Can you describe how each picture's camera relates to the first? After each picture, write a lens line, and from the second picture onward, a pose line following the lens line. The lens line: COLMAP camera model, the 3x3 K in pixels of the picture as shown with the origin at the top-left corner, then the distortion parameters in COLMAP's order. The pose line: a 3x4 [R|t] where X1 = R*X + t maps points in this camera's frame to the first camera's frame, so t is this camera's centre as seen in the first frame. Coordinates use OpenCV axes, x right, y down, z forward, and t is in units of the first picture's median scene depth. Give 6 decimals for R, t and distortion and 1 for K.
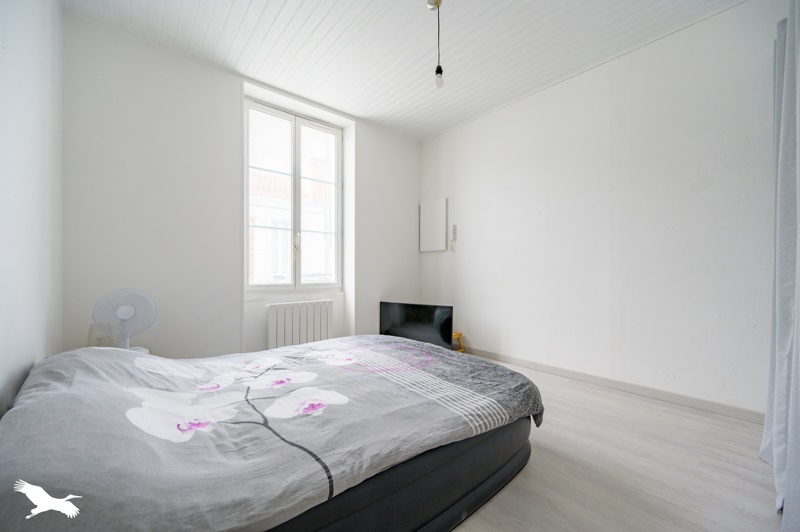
lens RADIAL K [[325.3, 0, 400.0], [0, 325.3, 266.0], [0, 0, 1]] dist [-0.001257, -0.000176]
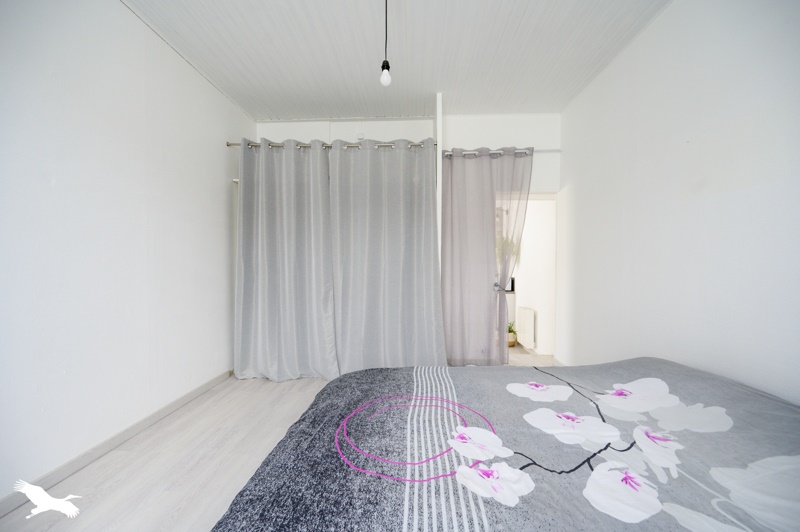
lens RADIAL K [[325.3, 0, 400.0], [0, 325.3, 266.0], [0, 0, 1]] dist [-0.001257, -0.000176]
pose [[-0.750697, -0.001920, 0.660644, -0.583128], [-0.010349, 0.999907, -0.008854, -0.045537], [-0.660566, -0.013484, -0.750647, 1.897634]]
